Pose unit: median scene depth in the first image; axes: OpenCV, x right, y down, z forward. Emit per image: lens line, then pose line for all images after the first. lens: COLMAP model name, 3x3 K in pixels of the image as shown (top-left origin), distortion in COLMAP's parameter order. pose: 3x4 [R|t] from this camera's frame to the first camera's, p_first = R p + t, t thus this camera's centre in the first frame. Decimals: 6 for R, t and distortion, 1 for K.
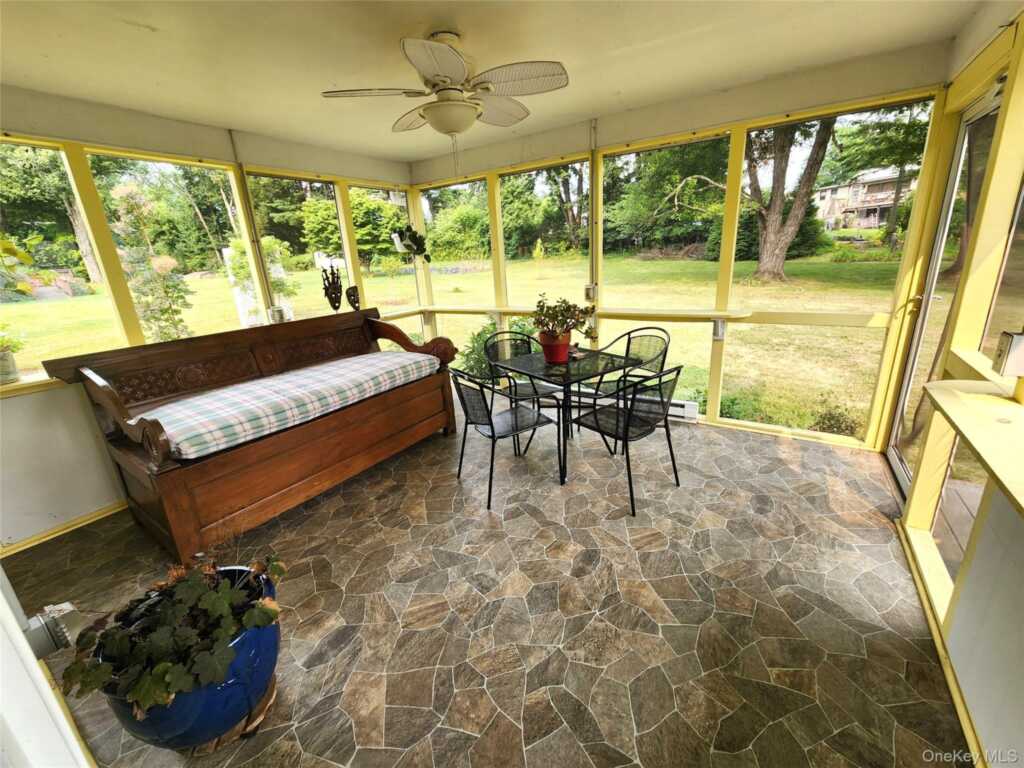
lens RADIAL K [[418.3, 0, 510.3], [0, 418.3, 382.3], [0, 0, 1]] dist [0.007876, 0.000176]
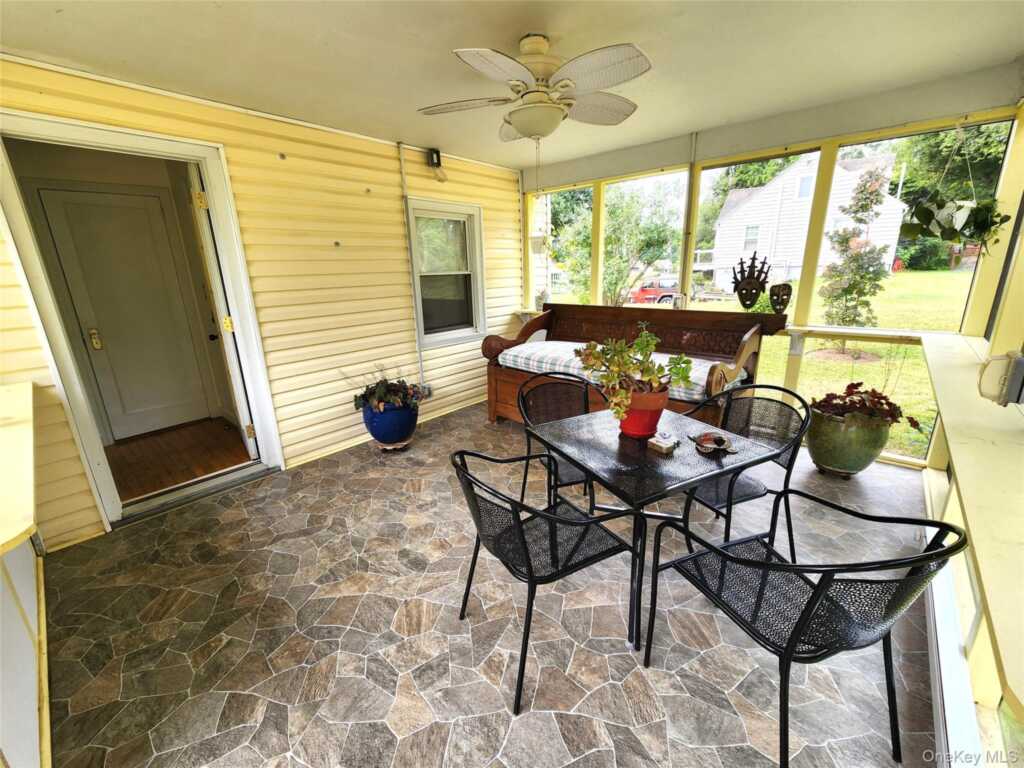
lens RADIAL K [[418.3, 0, 509.7], [0, 418.3, 383.7], [0, 0, 1]] dist [0.007876, 0.000176]
pose [[-0.149435, 0.327167, -0.933076, 1.010033], [-0.253731, 0.899385, 0.355989, -0.418336], [0.955662, 0.289947, -0.051387, 1.190298]]
